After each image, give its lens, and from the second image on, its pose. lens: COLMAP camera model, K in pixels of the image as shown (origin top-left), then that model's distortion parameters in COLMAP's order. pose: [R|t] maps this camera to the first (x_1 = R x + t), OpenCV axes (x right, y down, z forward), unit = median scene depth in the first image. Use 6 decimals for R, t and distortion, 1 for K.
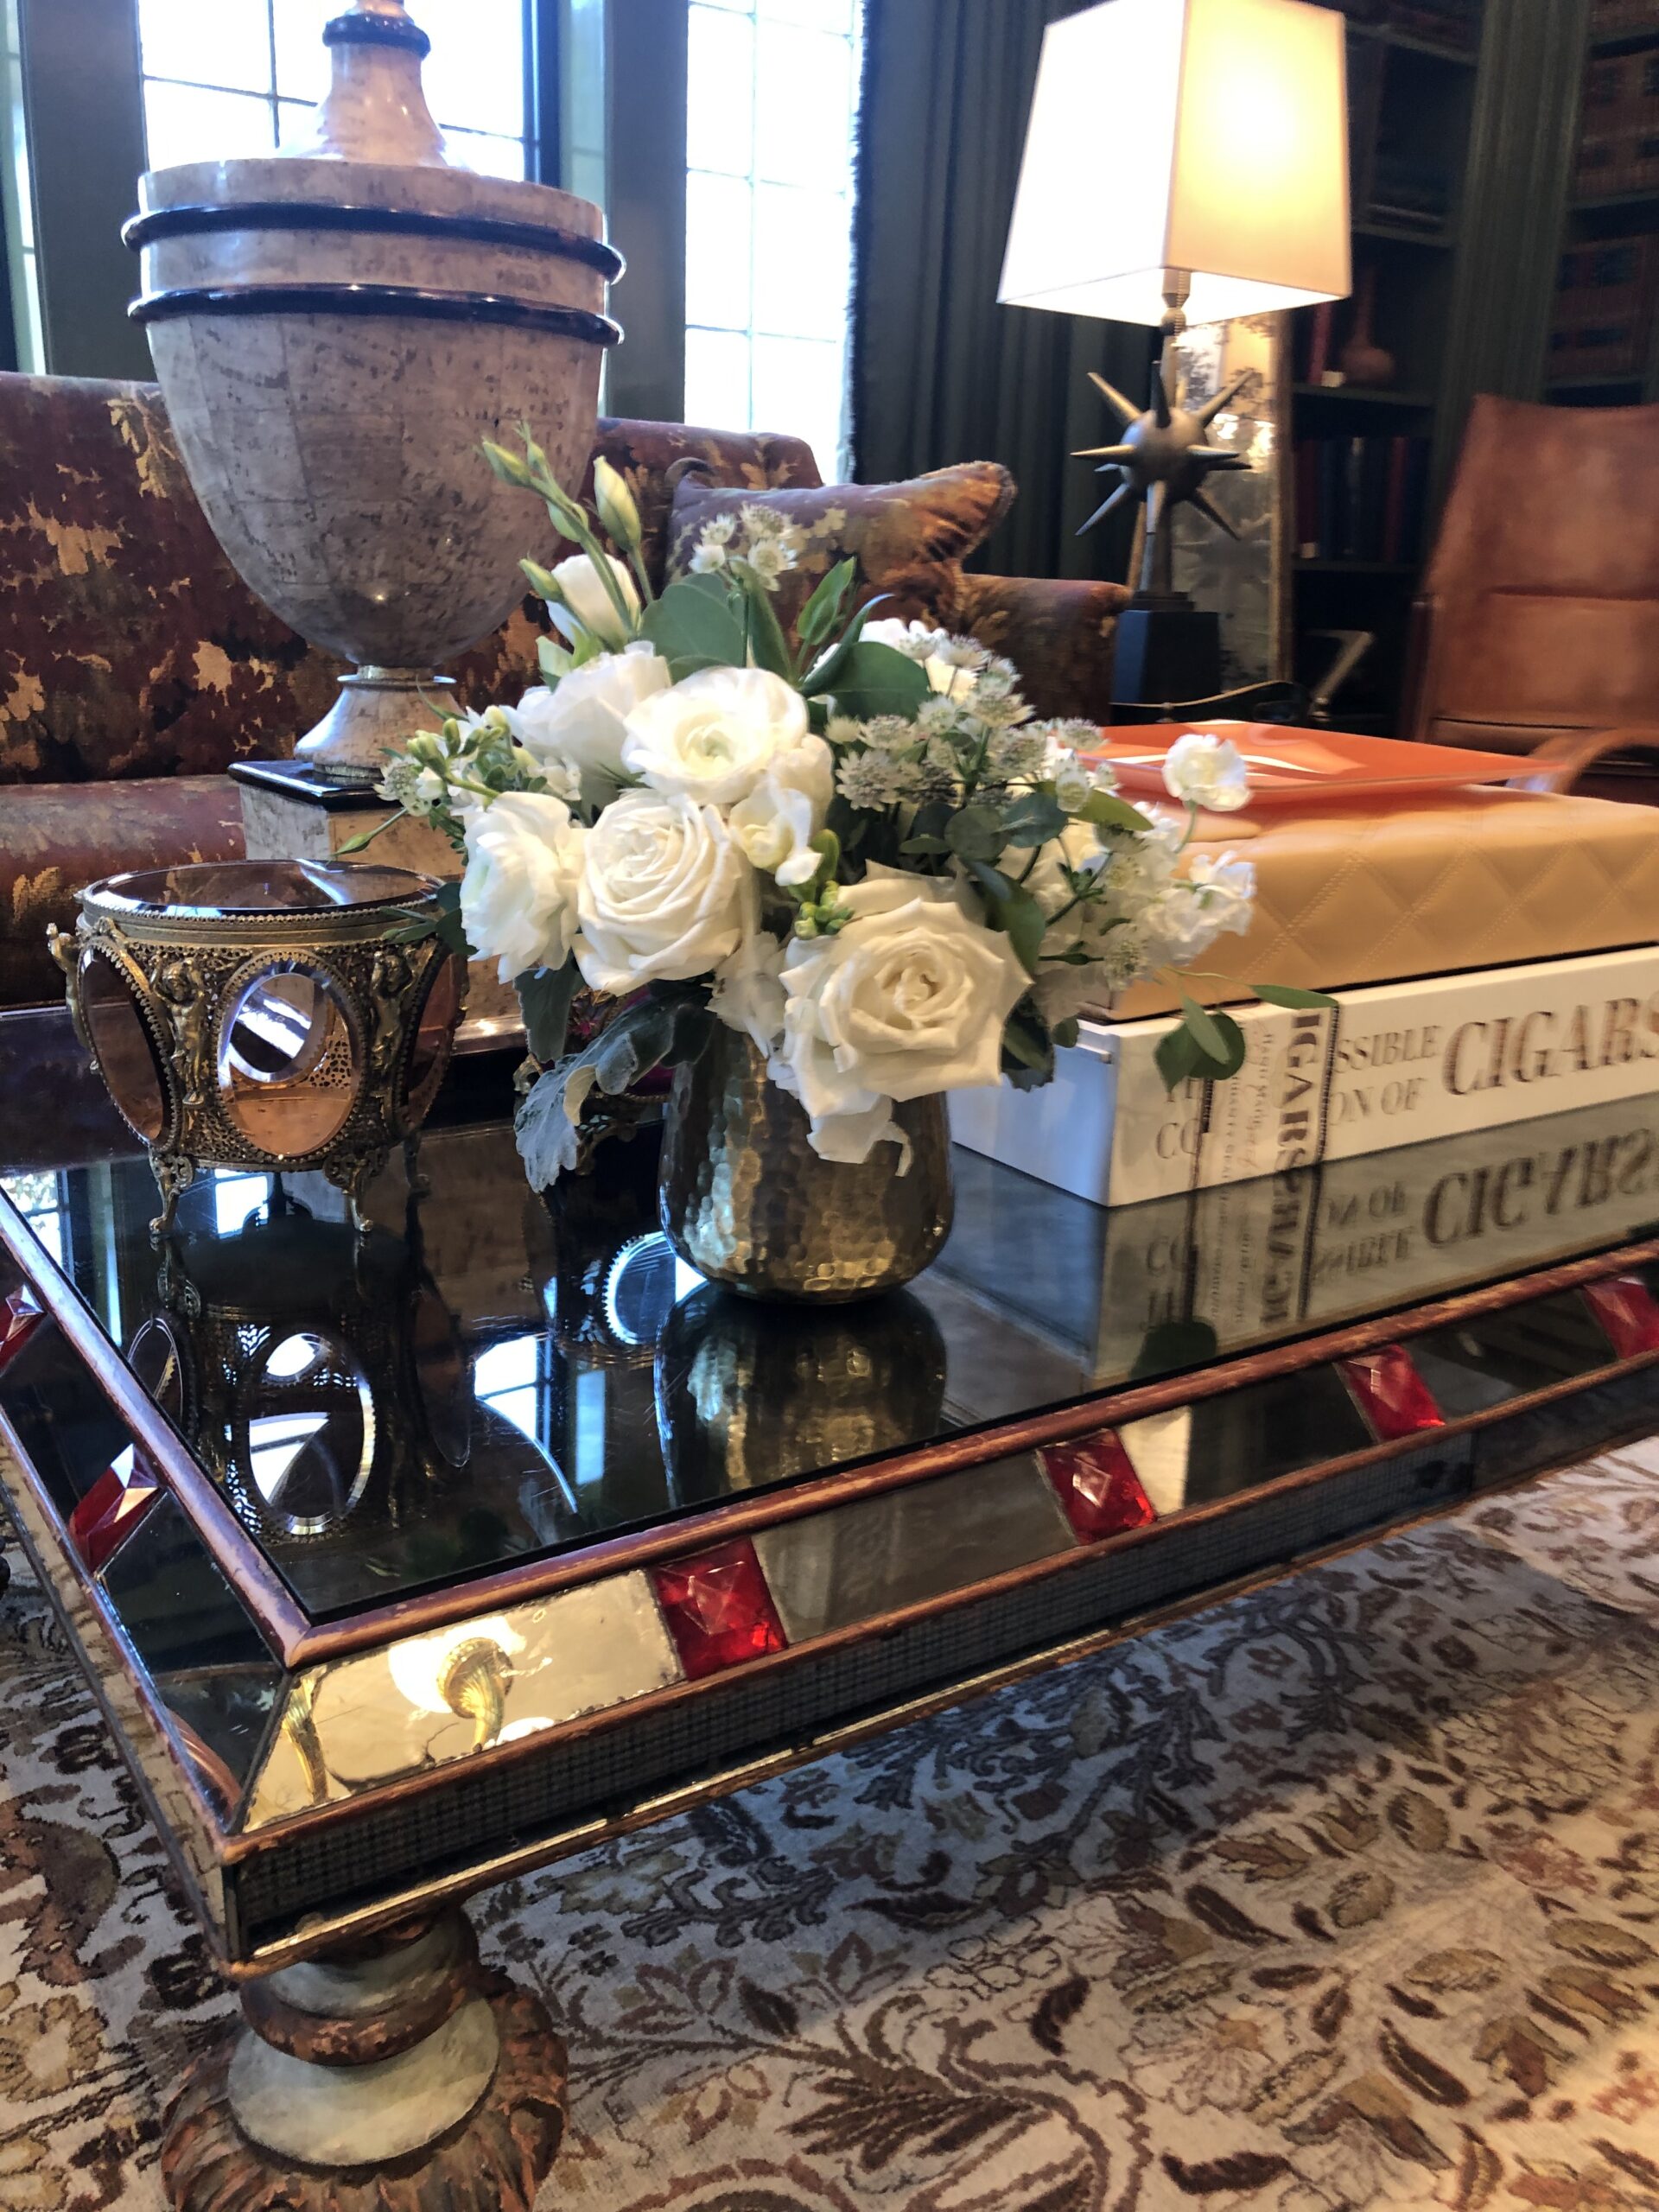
lens RADIAL K [[1917.4, 0, 829.5], [0, 1917.4, 1106.0], [0, 0, 1]] dist [0.374814, -0.005334]
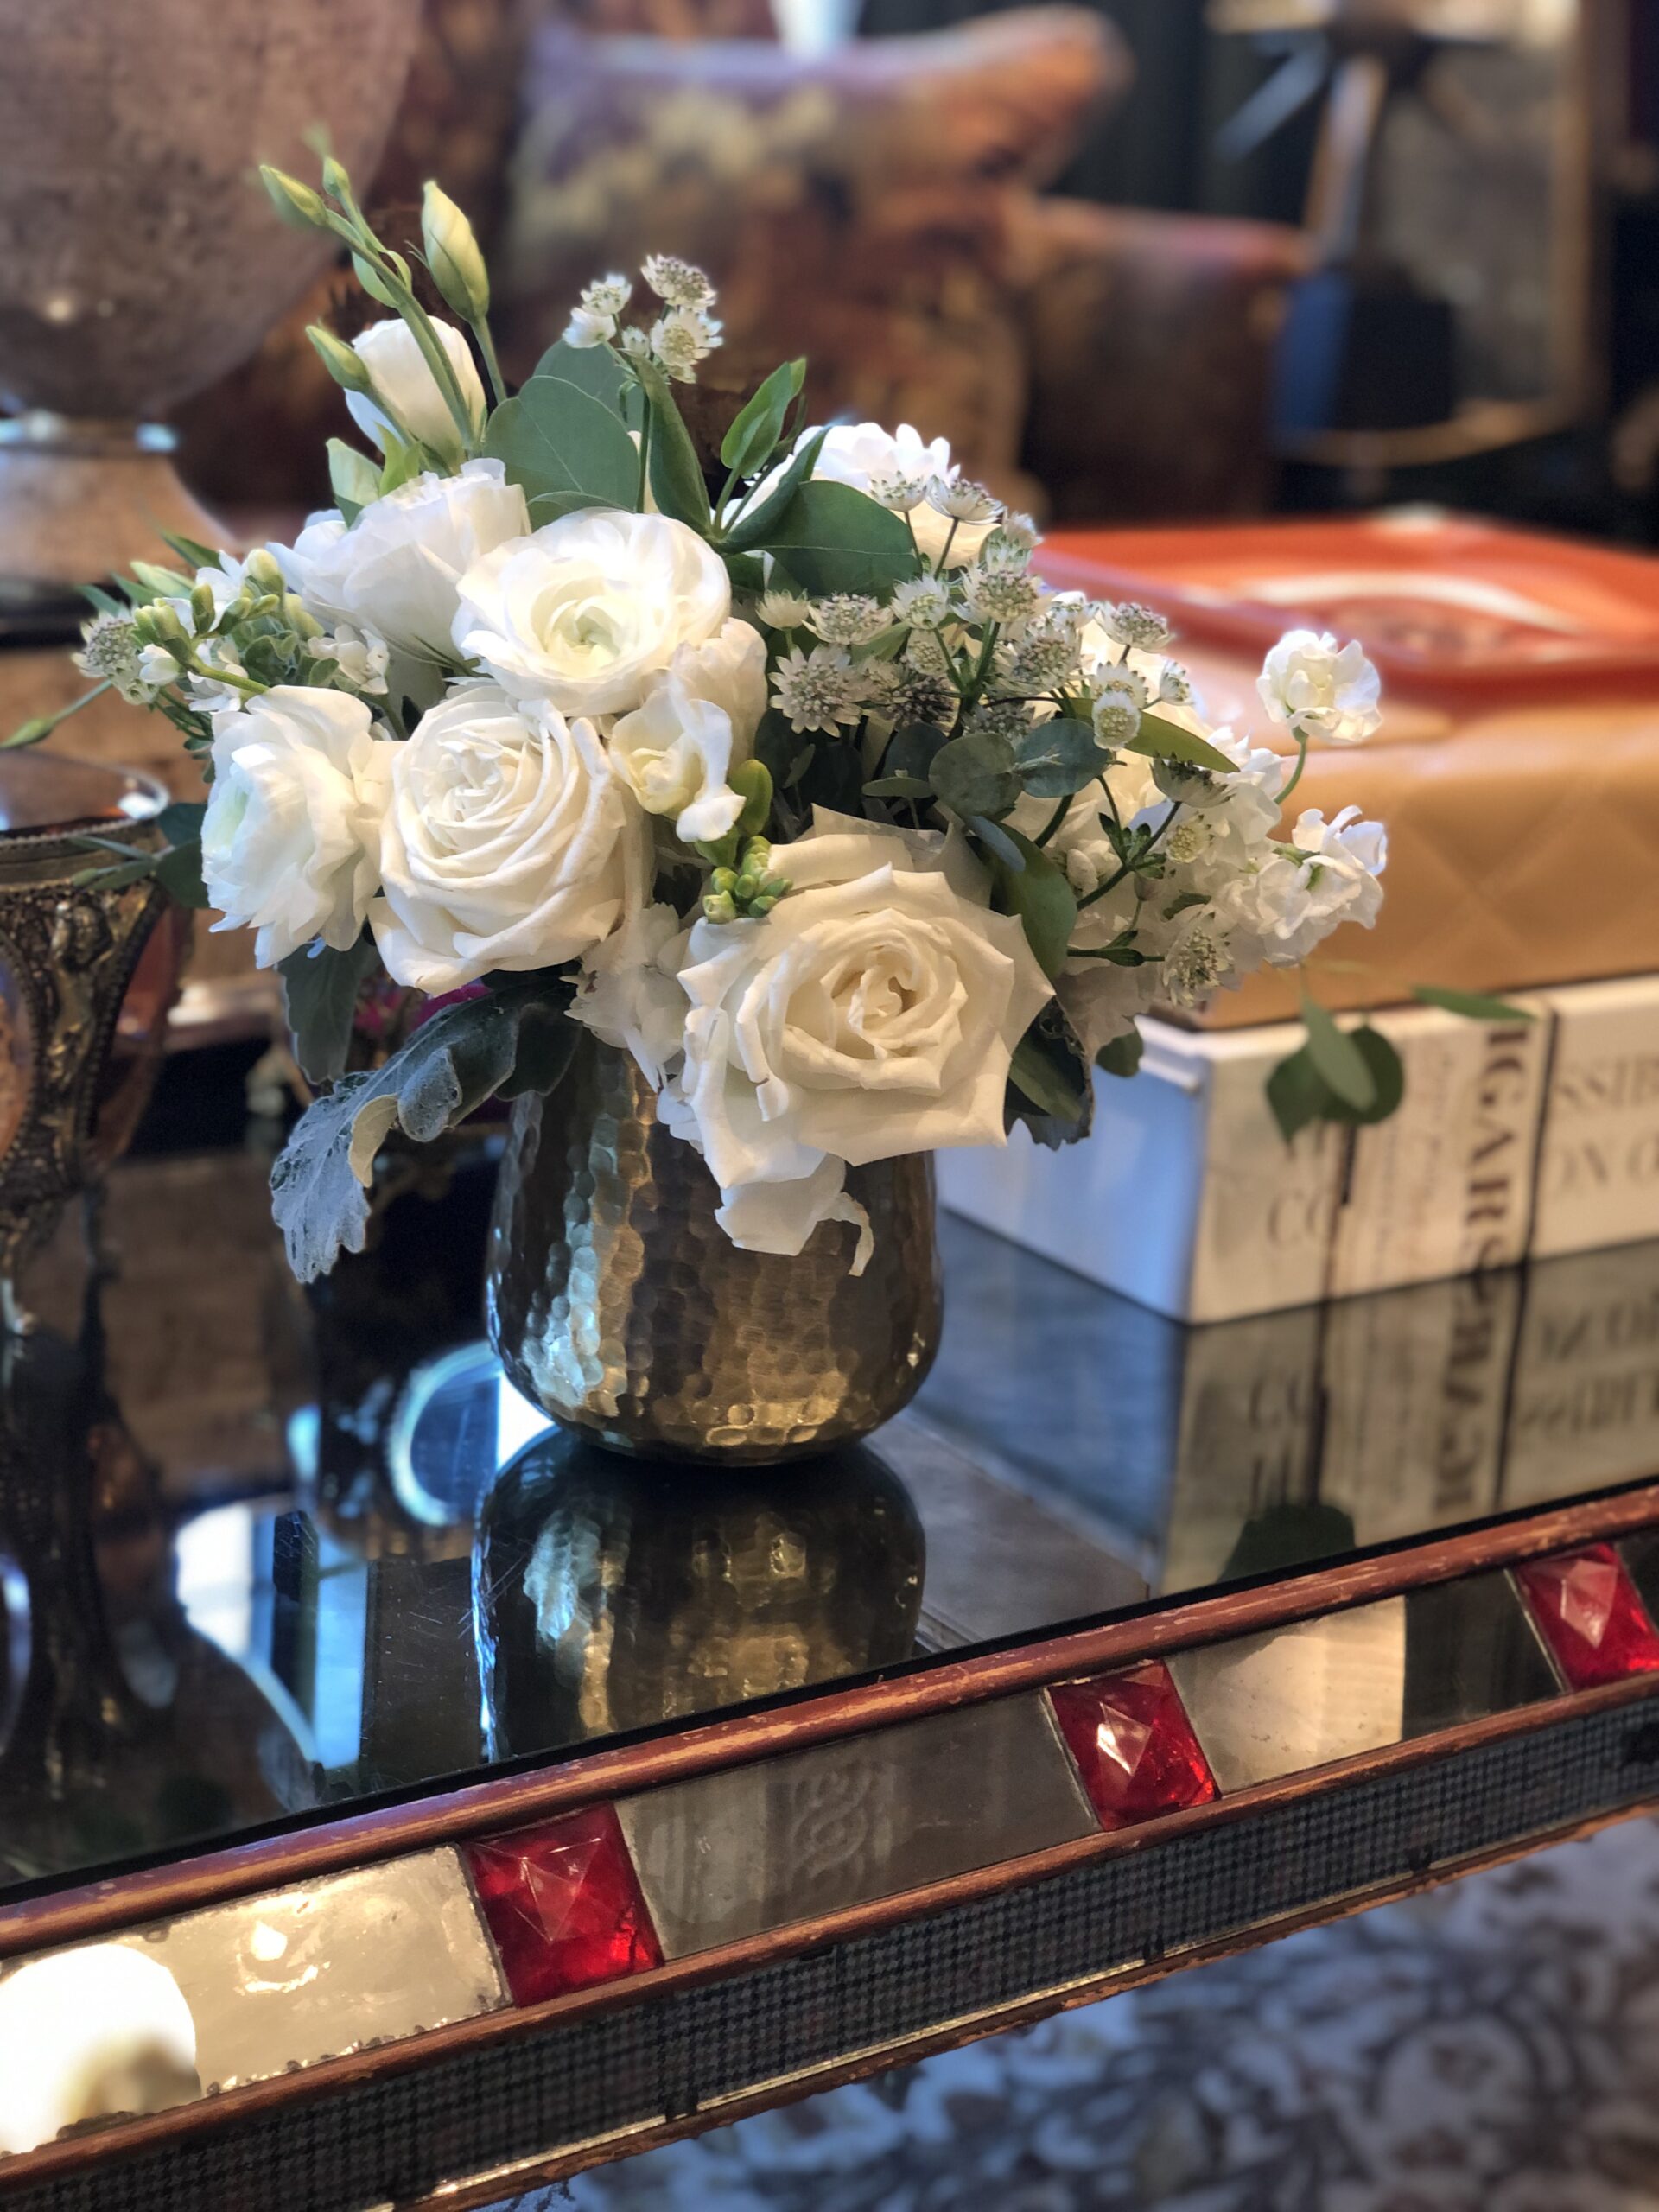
lens RADIAL K [[3335.2, 0, 829.5], [0, 3335.2, 1106.0], [0, 0, 1]] dist [0.020650, 2.292931]
pose [[0.999527, 0.025985, 0.016475, 0.007562], [-0.025913, 0.999654, -0.004582, -0.015341], [-0.016588, 0.004153, 0.999854, -0.137693]]
